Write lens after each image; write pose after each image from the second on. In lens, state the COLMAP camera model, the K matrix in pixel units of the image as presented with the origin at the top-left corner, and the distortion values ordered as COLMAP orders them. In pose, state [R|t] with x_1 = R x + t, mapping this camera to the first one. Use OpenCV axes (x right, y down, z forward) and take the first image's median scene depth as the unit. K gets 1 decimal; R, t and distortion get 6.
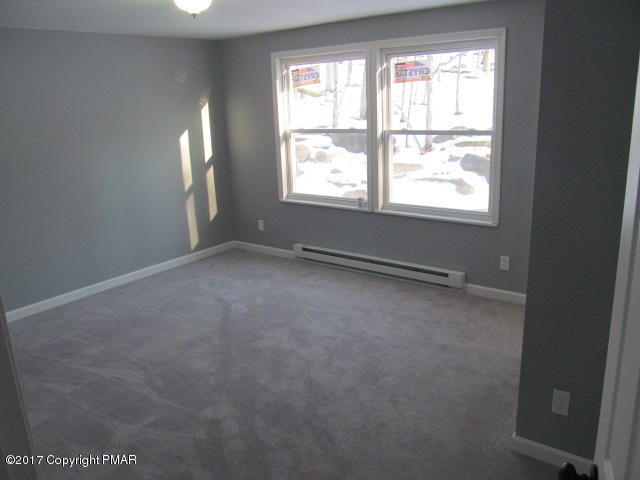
lens RADIAL K [[519.4, 0, 320.0], [0, 519.4, 240.0], [0, 0, 1]] dist [-0.089250, 0.008073]
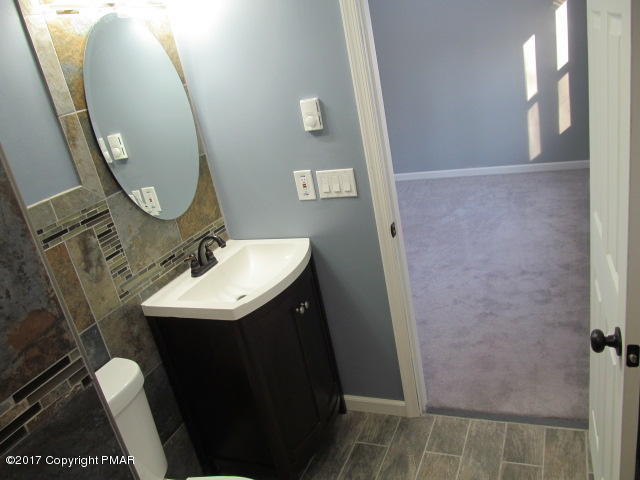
lens RADIAL K [[519.4, 0, 320.0], [0, 519.4, 240.0], [0, 0, 1]] dist [-0.089250, 0.008073]
pose [[0.252897, 0.335239, -0.907556, 0.652457], [-0.072492, 0.941978, 0.327753, -0.142483], [0.964774, -0.017097, 0.262526, 0.390302]]
